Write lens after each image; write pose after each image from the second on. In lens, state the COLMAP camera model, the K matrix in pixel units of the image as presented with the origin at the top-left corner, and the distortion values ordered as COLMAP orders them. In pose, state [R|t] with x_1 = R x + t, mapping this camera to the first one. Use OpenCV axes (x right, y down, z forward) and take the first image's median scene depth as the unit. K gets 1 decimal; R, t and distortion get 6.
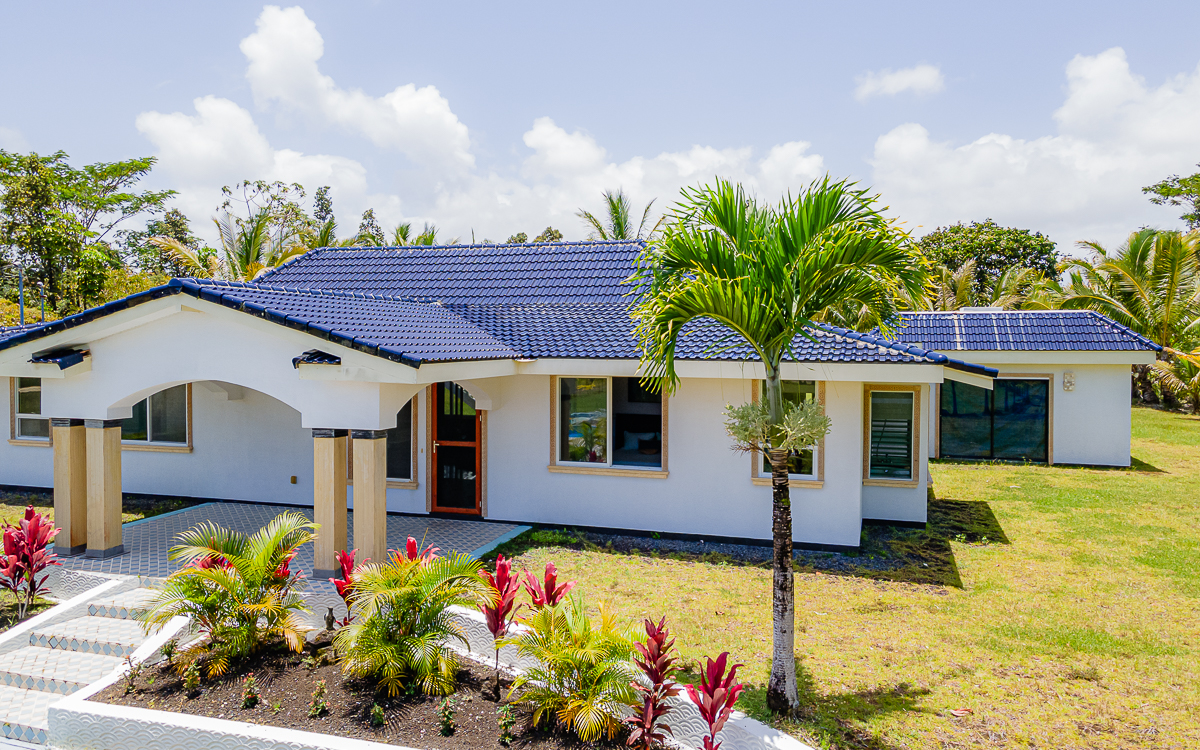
lens RADIAL K [[863.5, 0, 606.3], [0, 863.5, 370.4], [0, 0, 1]] dist [0.036664, 0.005153]
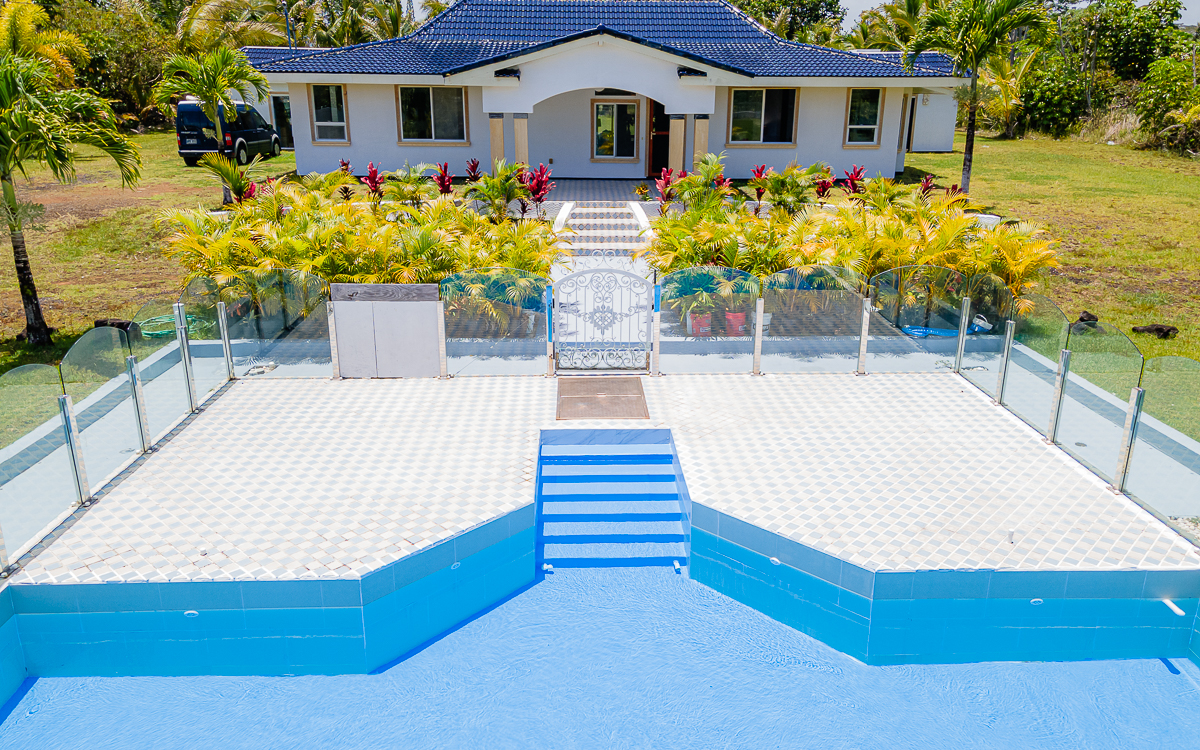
lens RADIAL K [[863.5, 0, 606.3], [0, 863.5, 370.4], [0, 0, 1]] dist [0.036664, 0.005153]
pose [[0.944986, -0.101208, 0.311059, -0.916251], [0.010551, 0.959868, 0.280255, 0.060074], [-0.326940, -0.261556, 0.908129, -0.635268]]
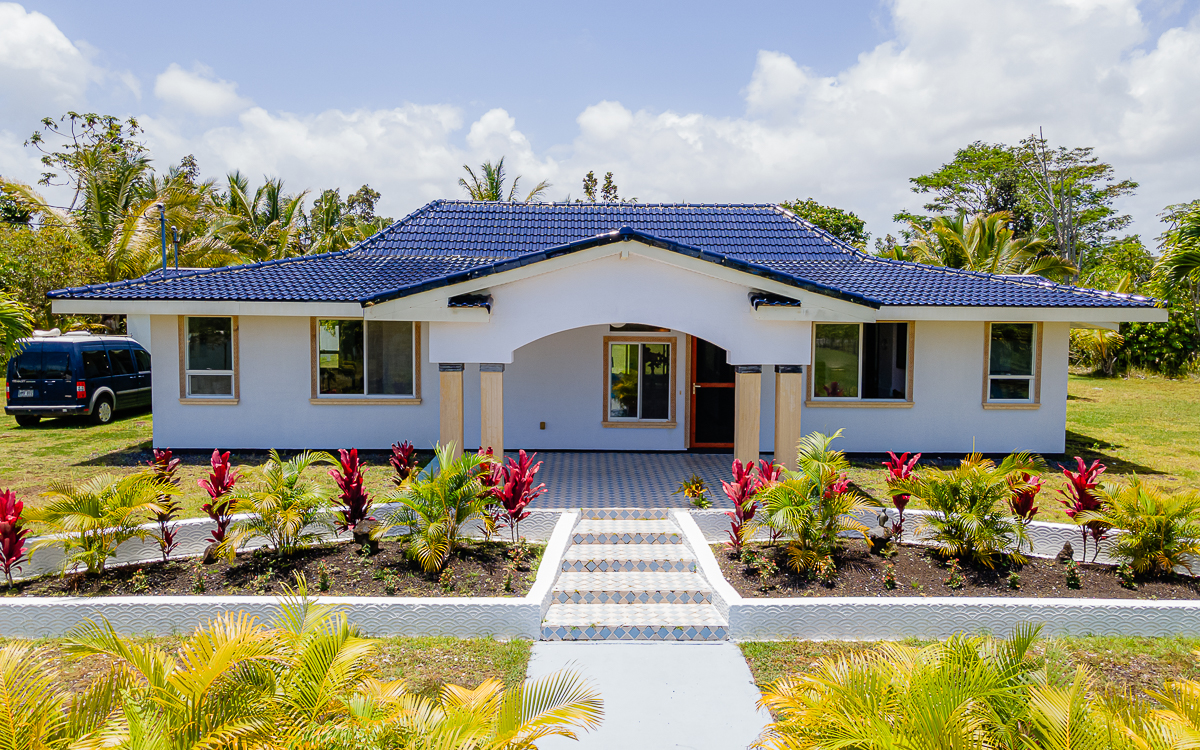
lens RADIAL K [[863.5, 0, 606.3], [0, 863.5, 370.4], [0, 0, 1]] dist [0.036664, 0.005153]
pose [[0.944702, -0.020794, 0.327269, -0.724127], [0.008536, 0.999209, 0.038847, 0.024166], [-0.327818, -0.033905, 0.944132, 0.008872]]
